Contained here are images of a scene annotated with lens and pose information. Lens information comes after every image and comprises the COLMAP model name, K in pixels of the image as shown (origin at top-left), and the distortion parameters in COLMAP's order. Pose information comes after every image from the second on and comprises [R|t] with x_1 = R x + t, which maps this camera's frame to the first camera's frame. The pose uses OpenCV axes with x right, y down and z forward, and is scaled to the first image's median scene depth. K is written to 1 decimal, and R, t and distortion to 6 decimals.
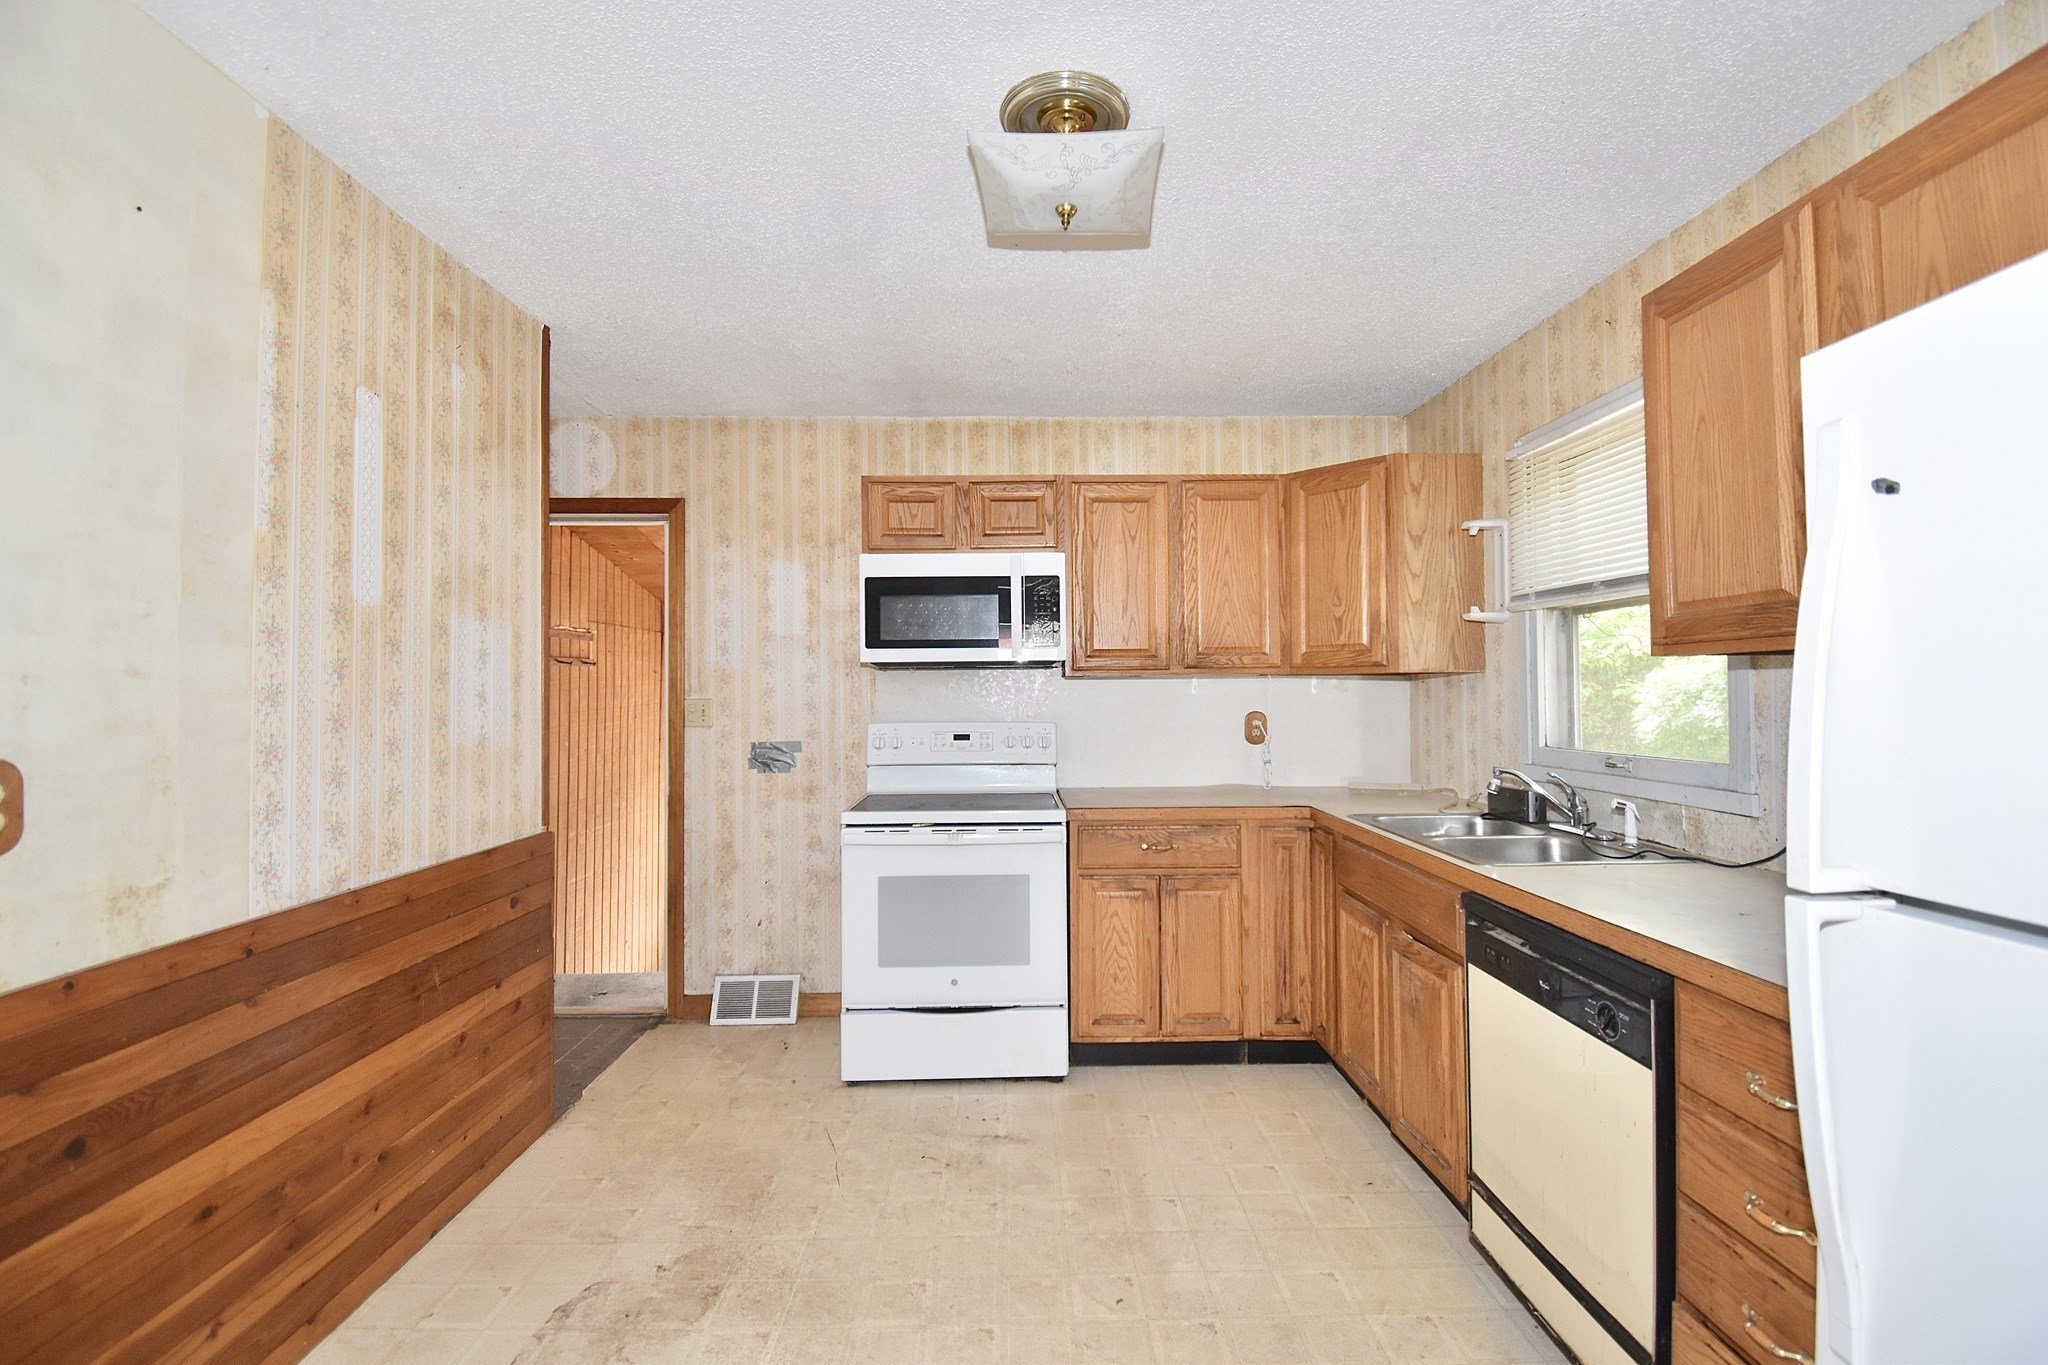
lens RADIAL K [[899.5, 0, 1024.0], [0, 899.5, 682.5], [0, 0, 1]] dist [0.021932, -0.028835]
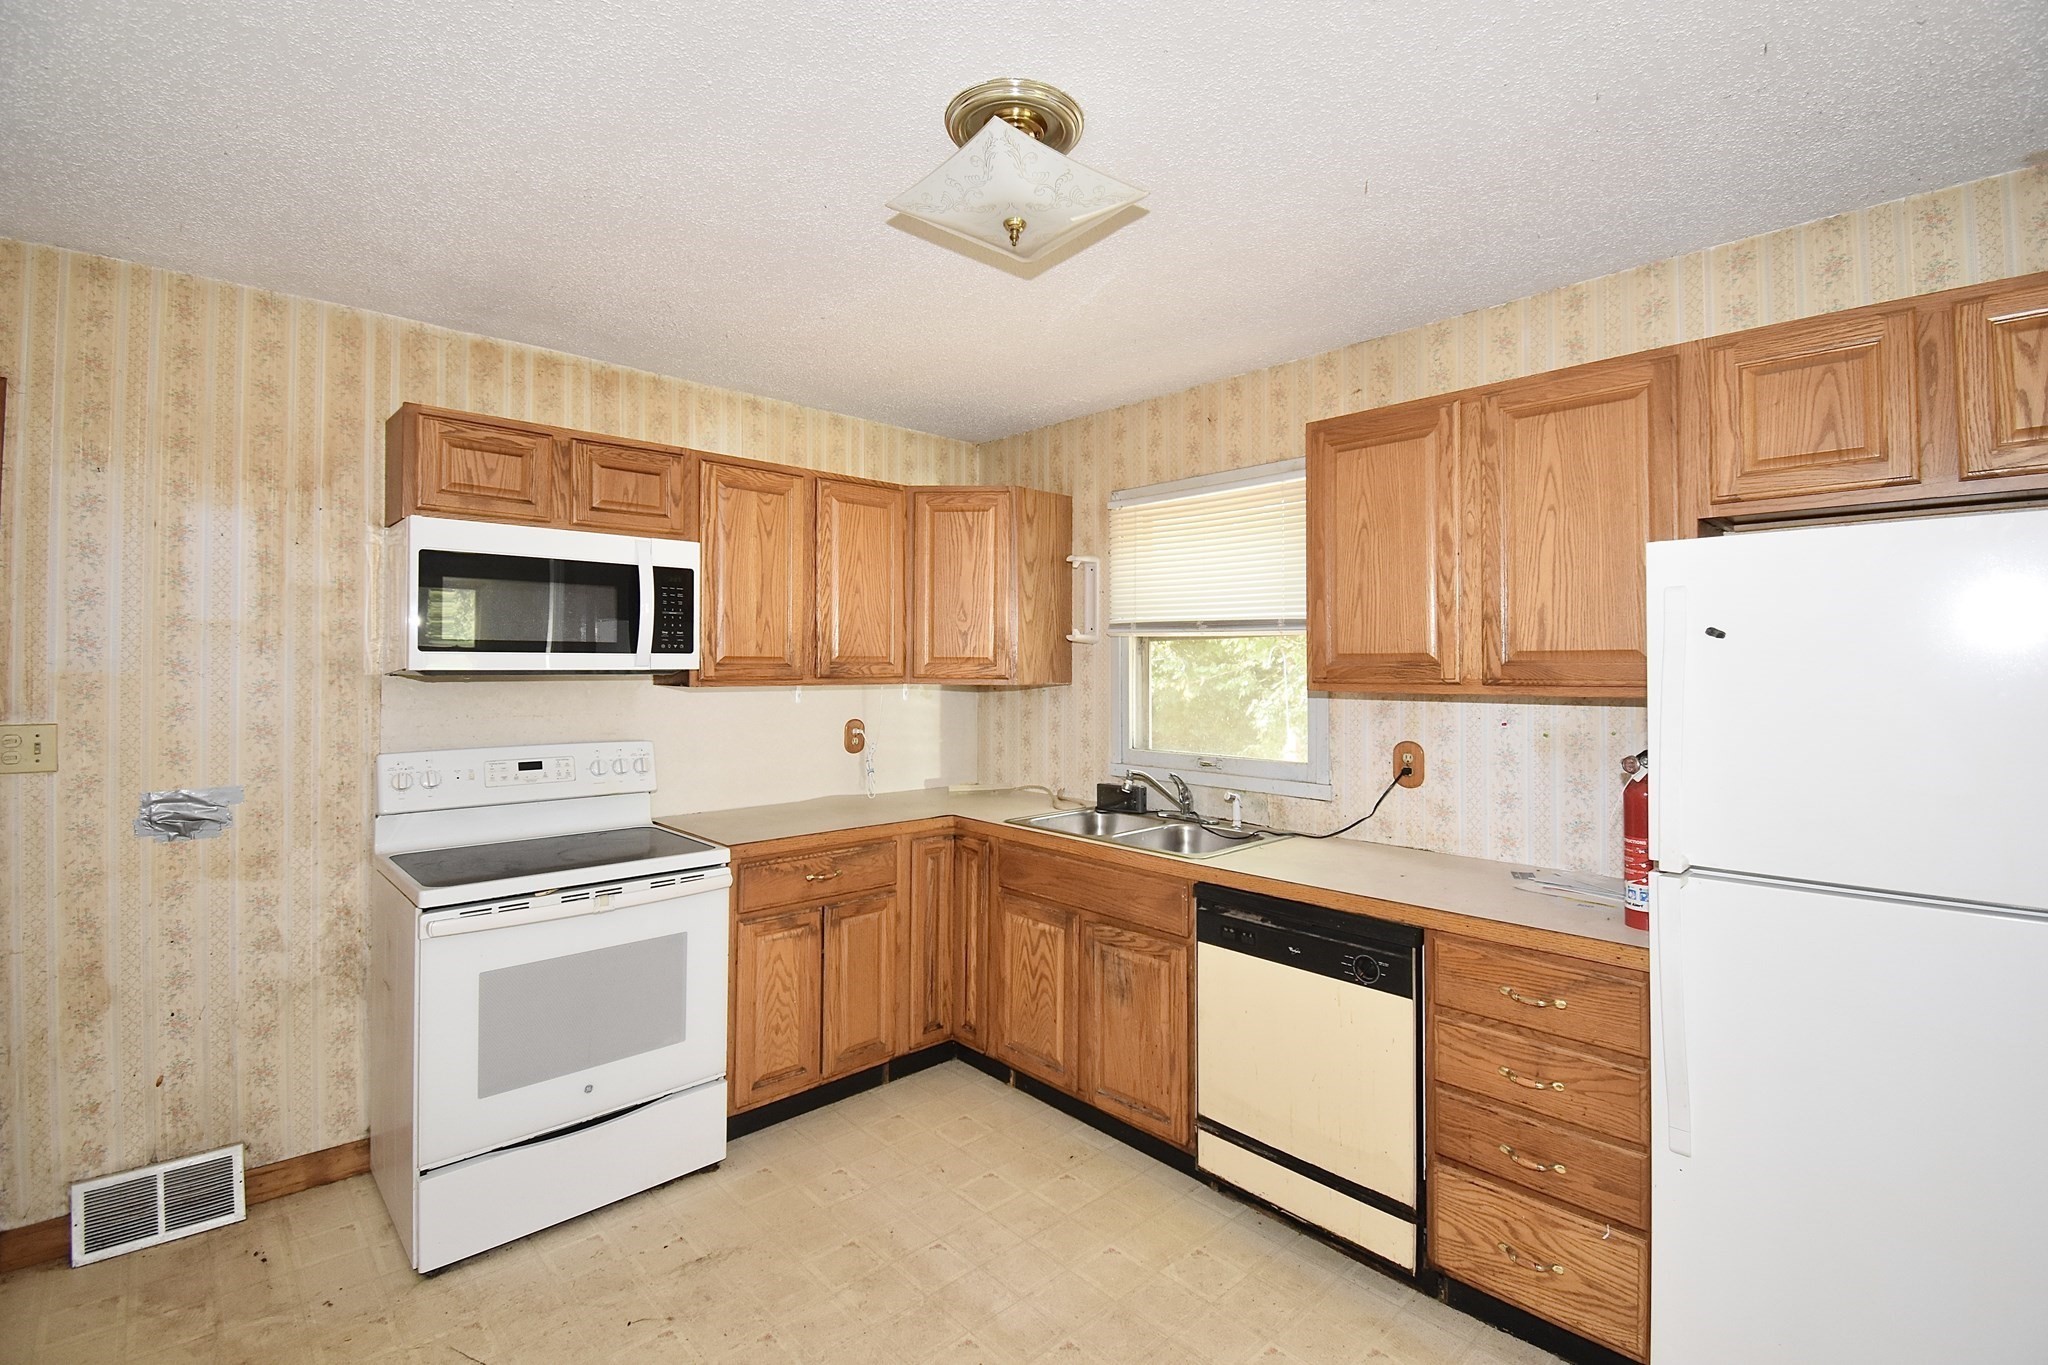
lens RADIAL K [[919.2, 0, 1035.8], [0, 919.2, 658.8], [0, 0, 1]] dist [0.015521, -0.023256]
pose [[0.737938, 0.014962, 0.674702, -0.306581], [-0.015872, 0.999862, -0.004814, -0.035913], [-0.674682, -0.007157, 0.738074, 0.146367]]
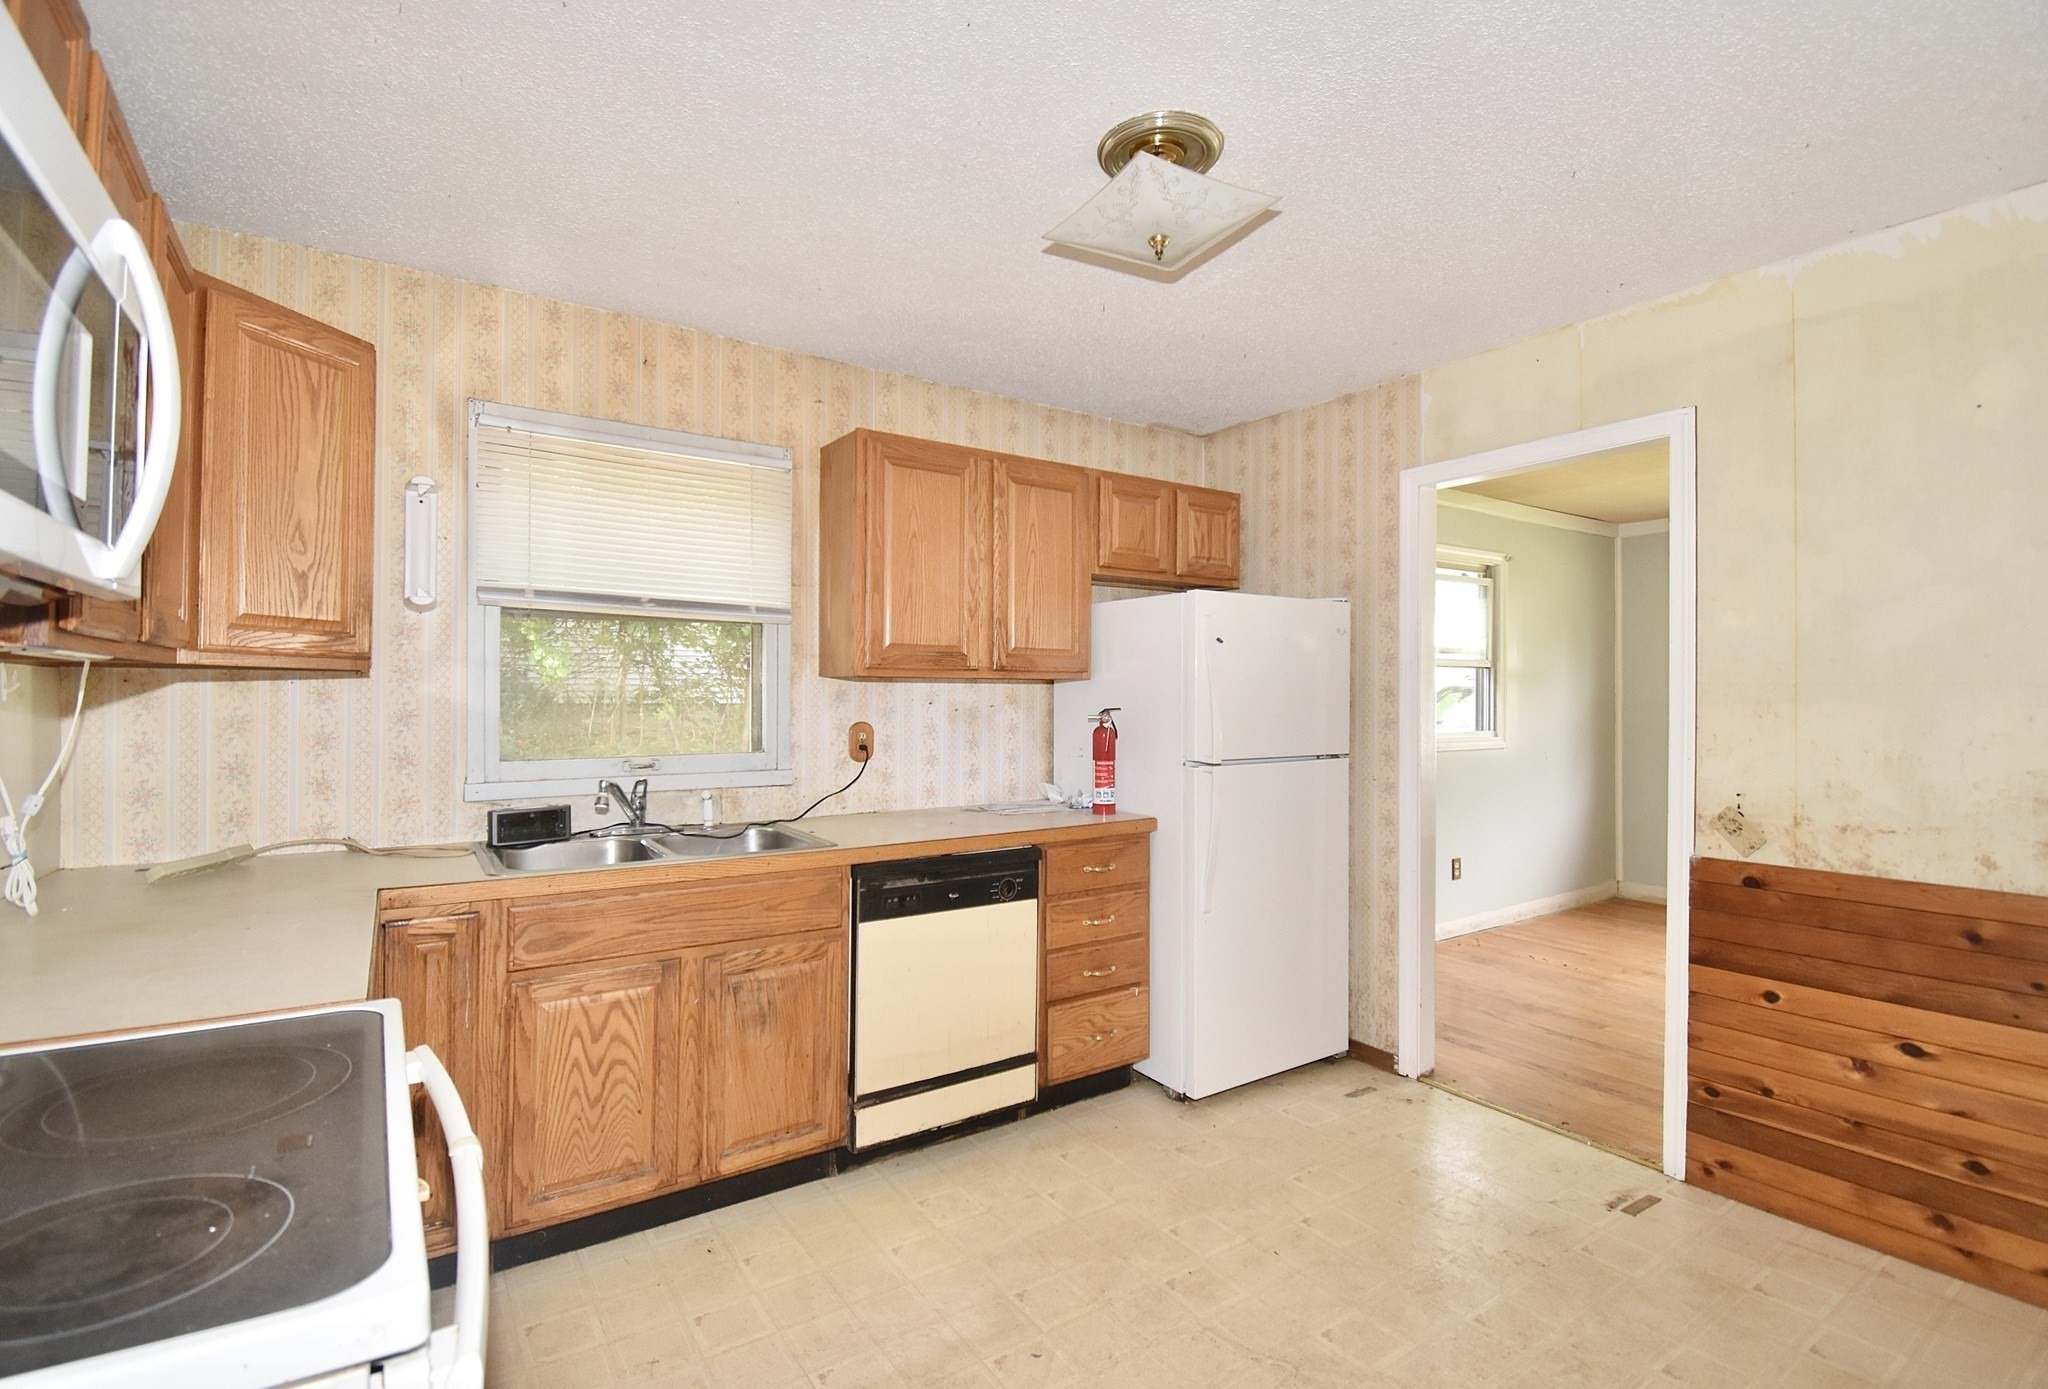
lens RADIAL K [[962.1, 0, 1024.0], [0, 962.1, 687.0], [0, 0, 1]] dist [0.019092, -0.000037]
pose [[-0.551337, 0.008598, 0.834238, -0.431108], [-0.012389, 0.999752, -0.018491, 0.008351], [-0.834191, -0.020530, -0.551094, 0.931791]]
